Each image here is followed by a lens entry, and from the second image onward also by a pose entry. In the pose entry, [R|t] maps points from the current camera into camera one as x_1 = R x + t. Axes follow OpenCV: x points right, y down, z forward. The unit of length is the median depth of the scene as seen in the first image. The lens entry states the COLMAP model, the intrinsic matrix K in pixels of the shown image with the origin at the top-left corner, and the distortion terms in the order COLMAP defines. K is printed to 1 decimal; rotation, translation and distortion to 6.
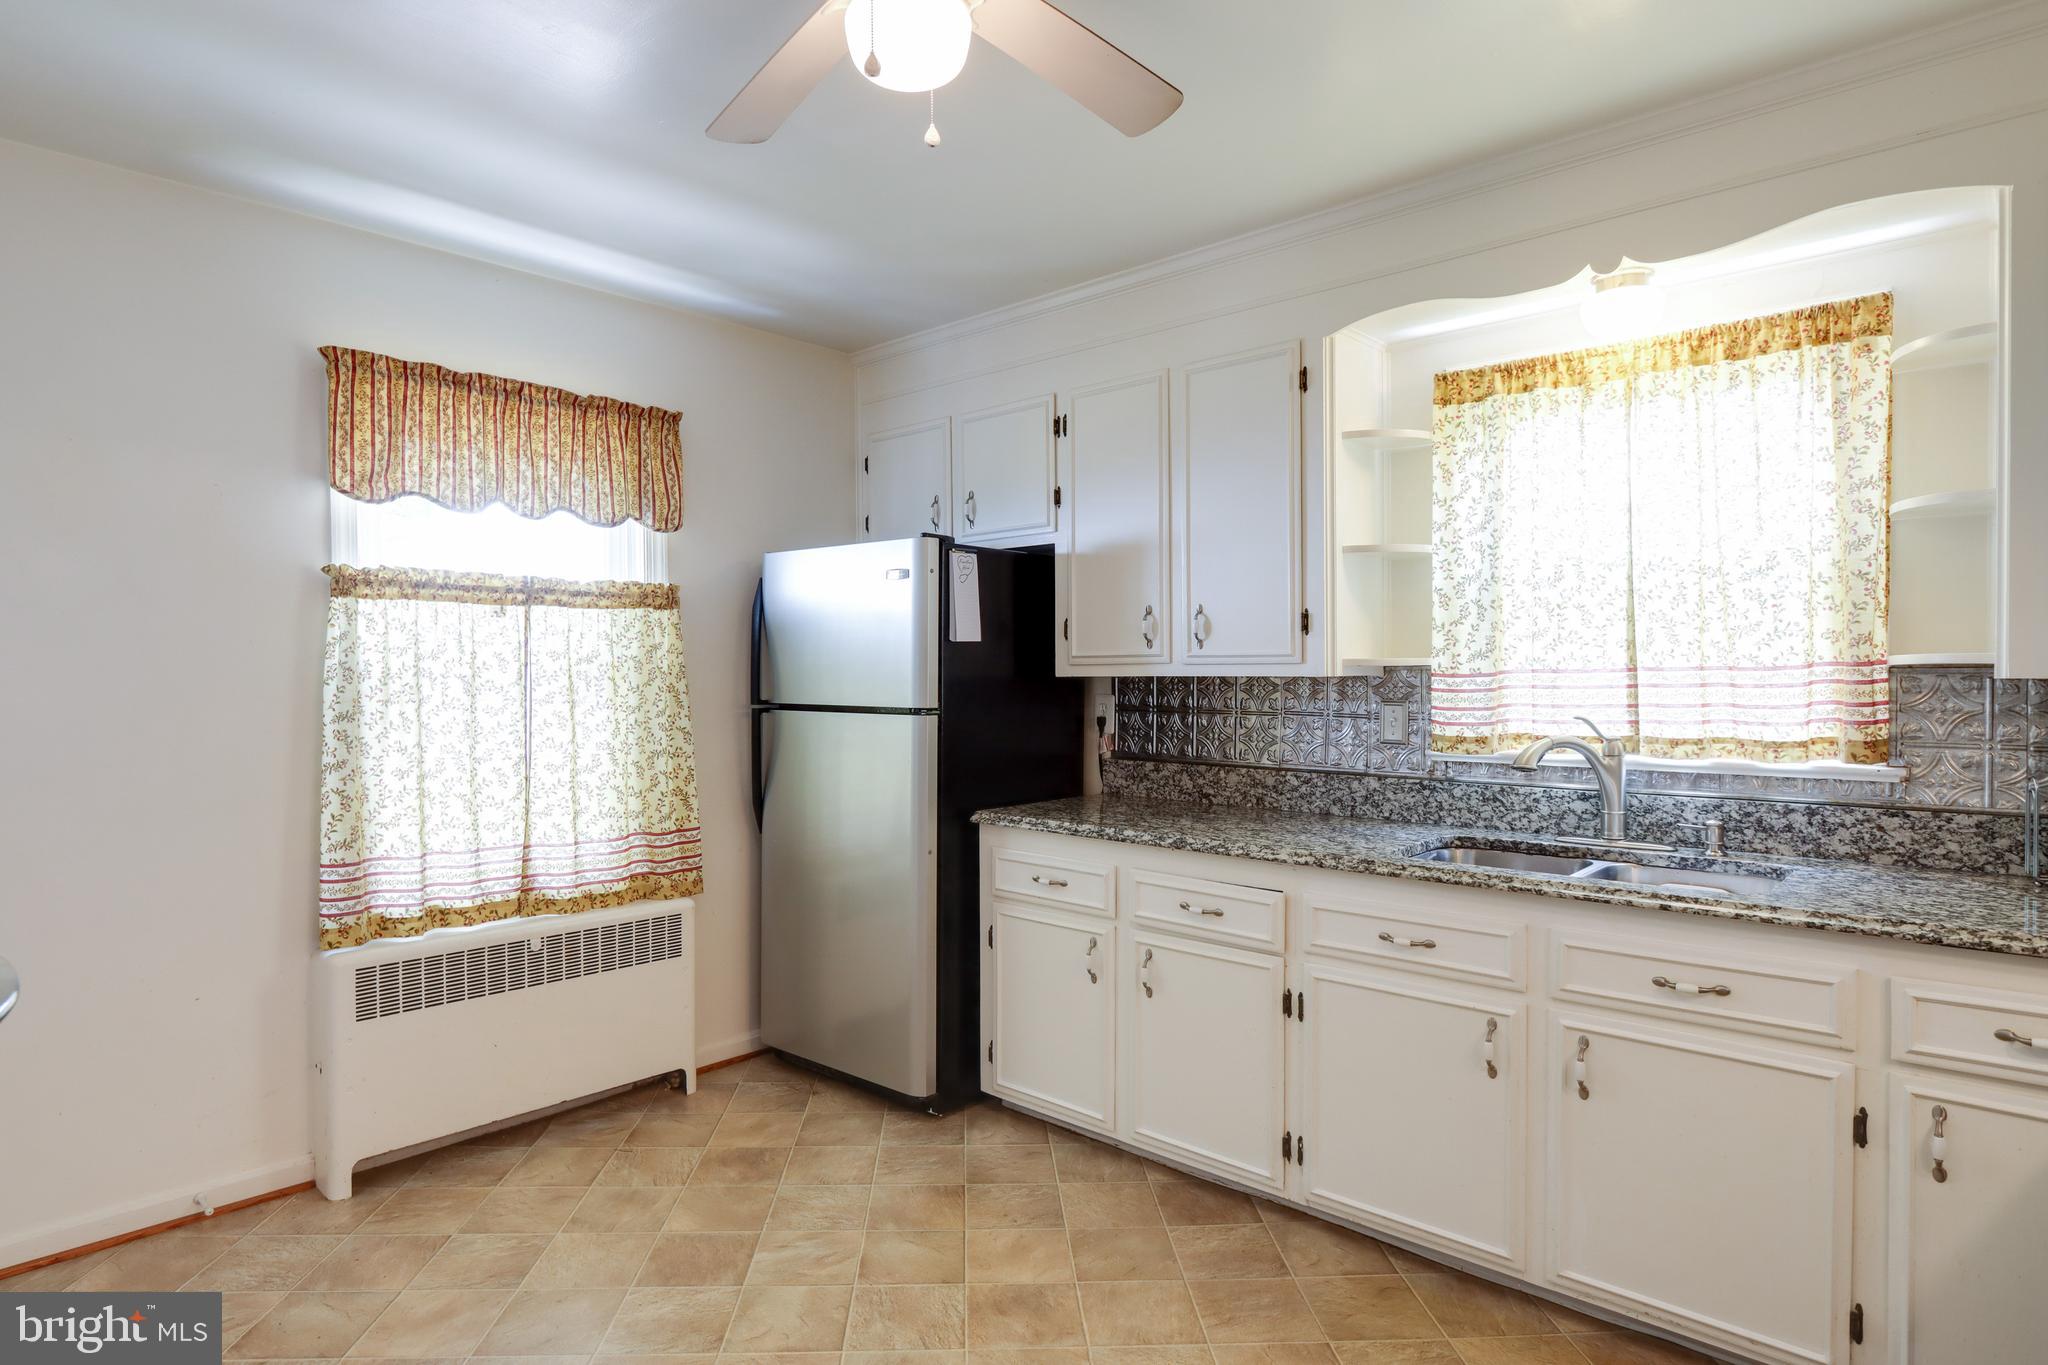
lens RADIAL K [[1126.2, 0, 1026.4], [0, 1126.2, 695.7], [0, 0, 1]] dist [0.005113, -0.000296]
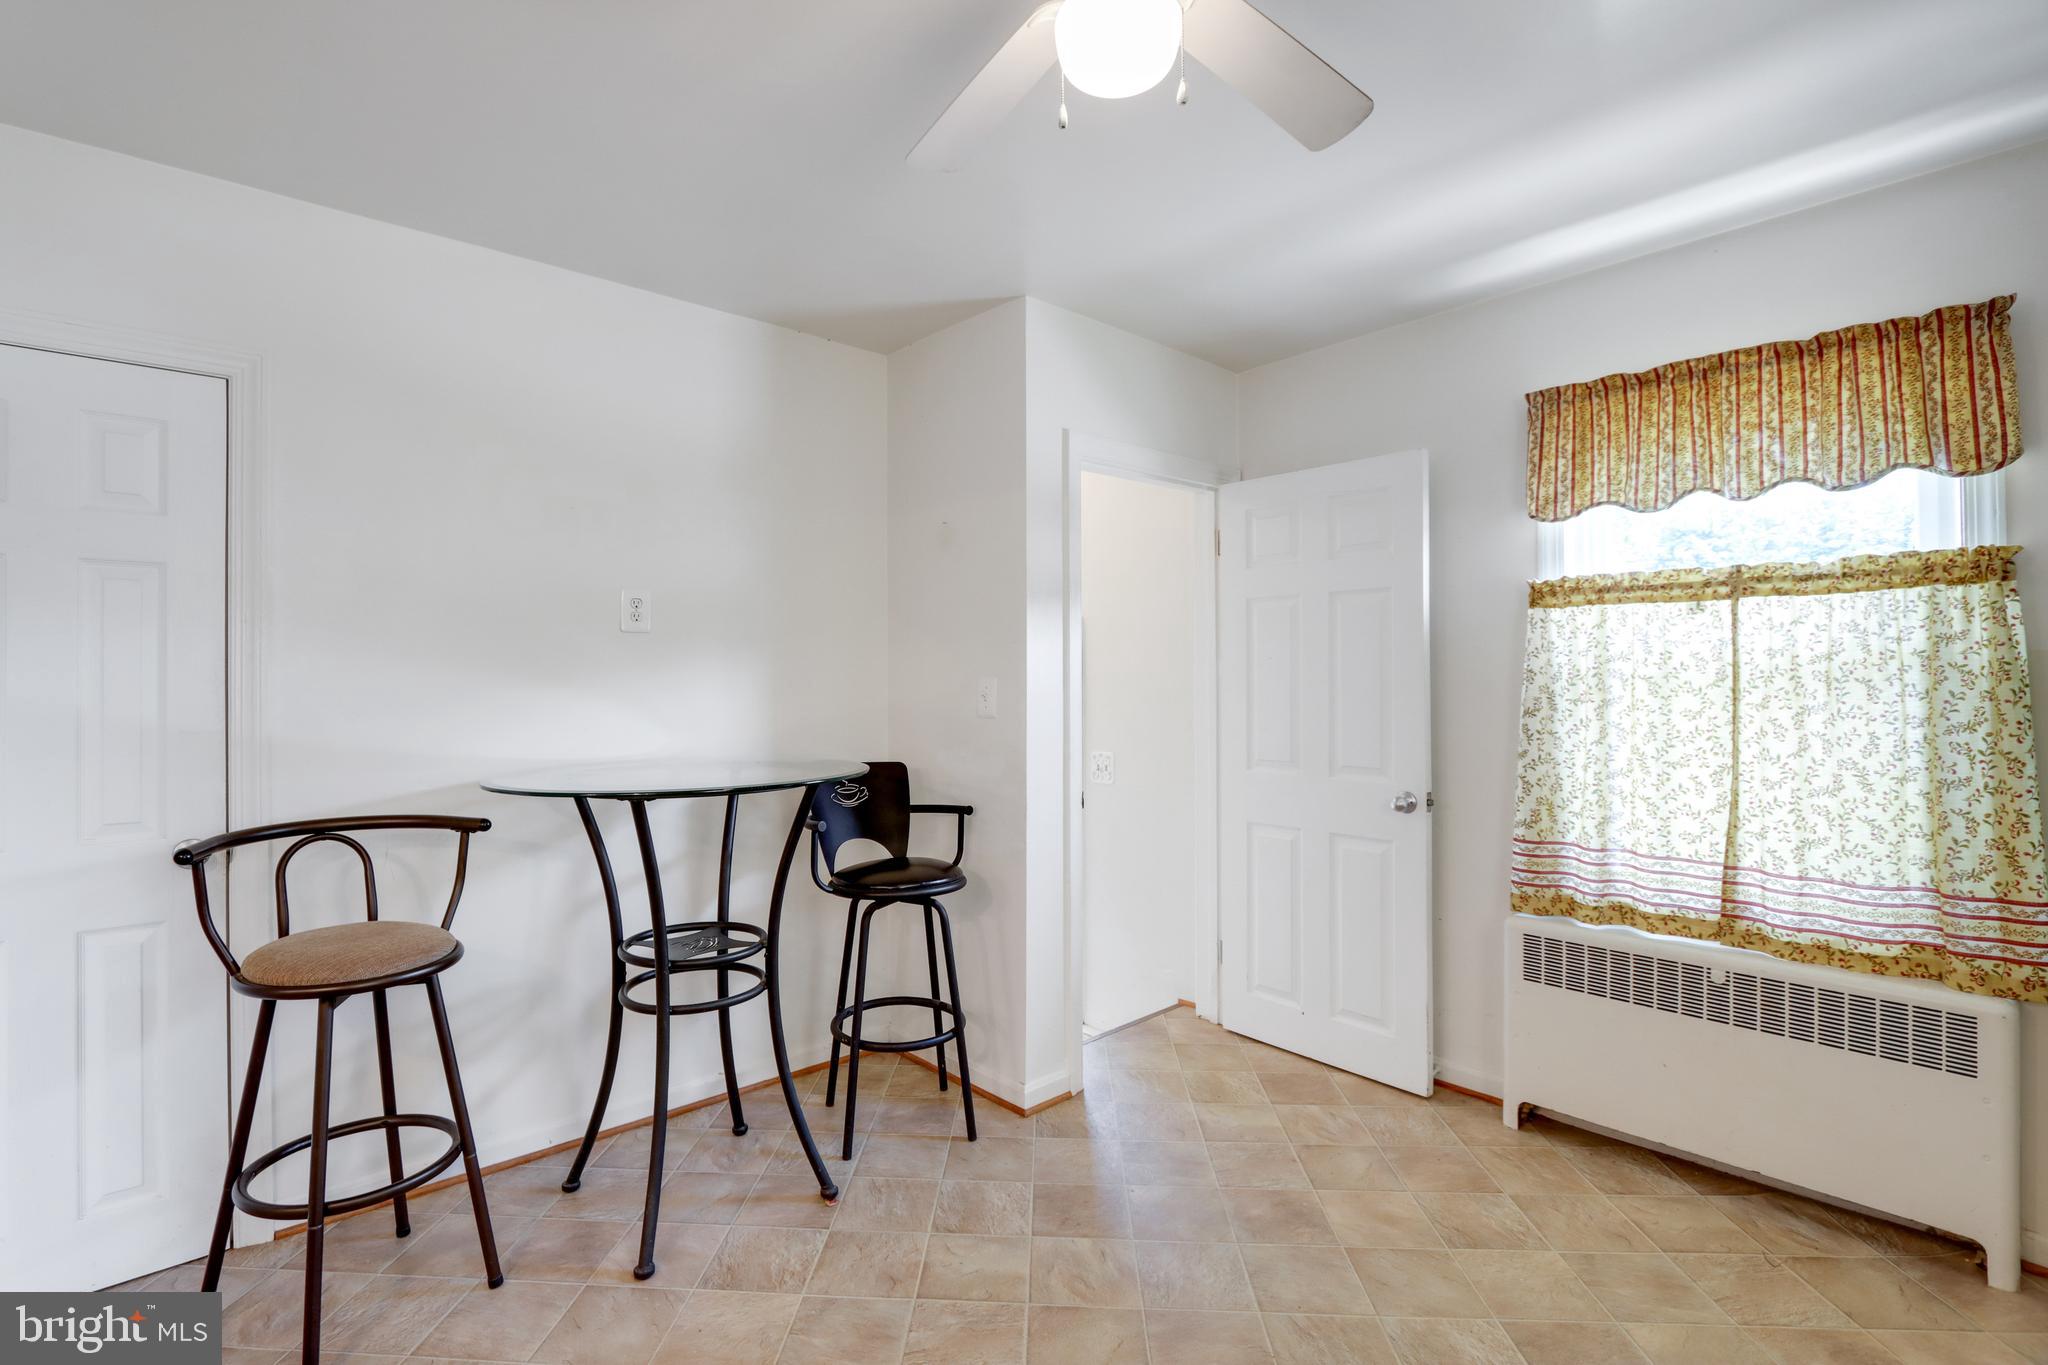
lens RADIAL K [[971.9, 0, 987.1], [0, 971.9, 671.0], [0, 0, 1]] dist [-0.016332, 0.001956]
pose [[-0.119831, -0.003163, -0.992789, 0.394606], [-0.014878, 0.999888, -0.001390, -0.012627], [0.992683, 0.014604, -0.119865, 0.510965]]
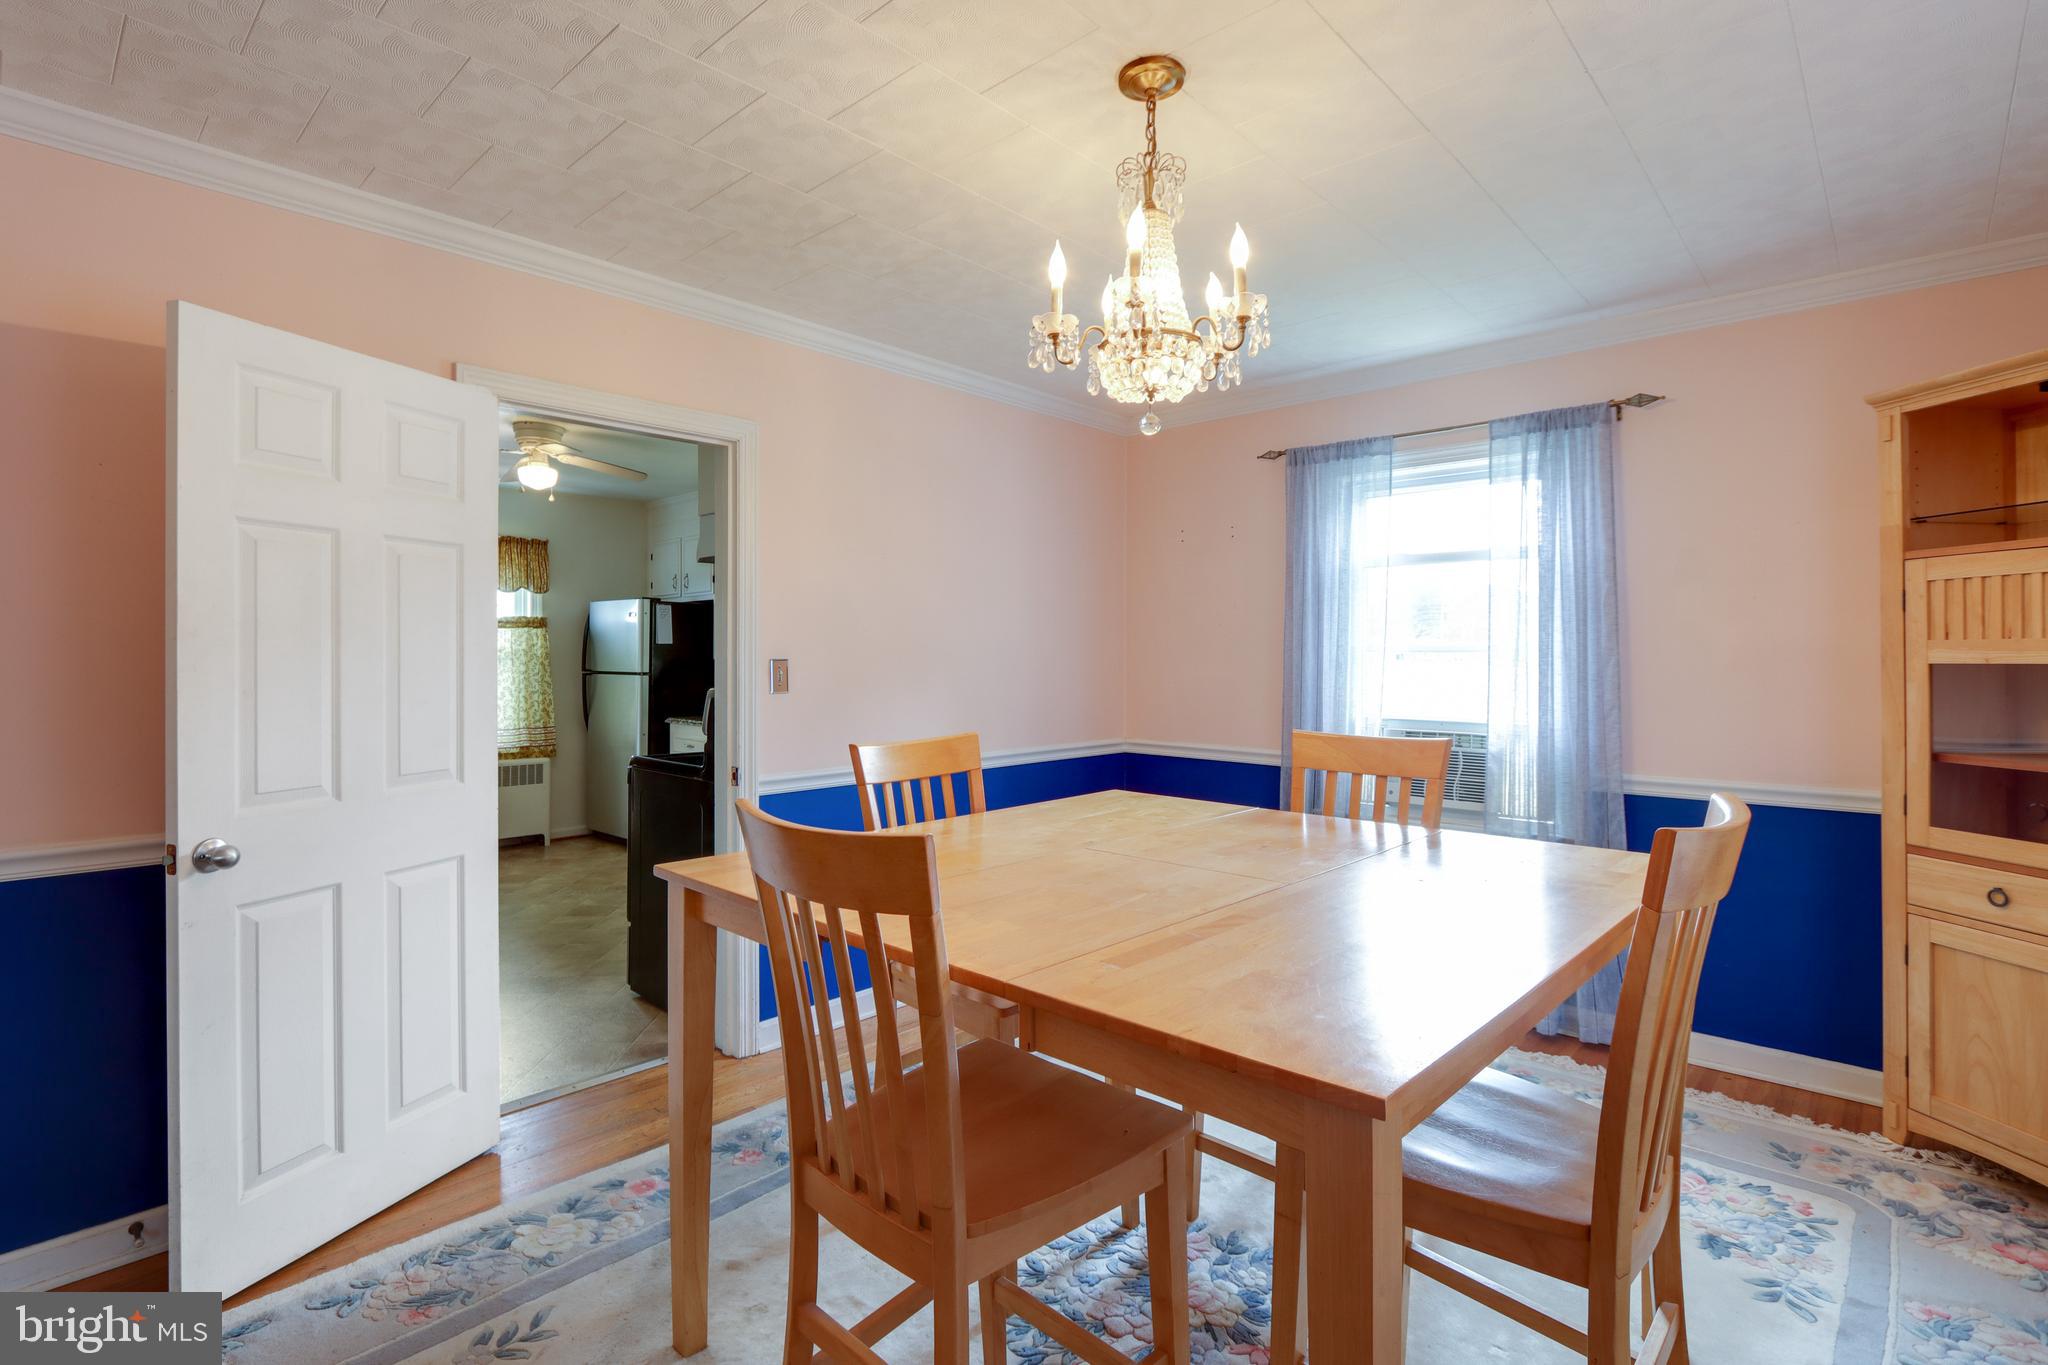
lens RADIAL K [[971.9, 0, 1016.1], [0, 971.9, 668.2], [0, 0, 1]] dist [-0.016332, 0.001956]
pose [[0.999962, 0.006490, -0.005827, 0.715422], [-0.006601, 0.999791, -0.019354, 0.037329], [0.005700, 0.019392, 0.999796, -1.025020]]
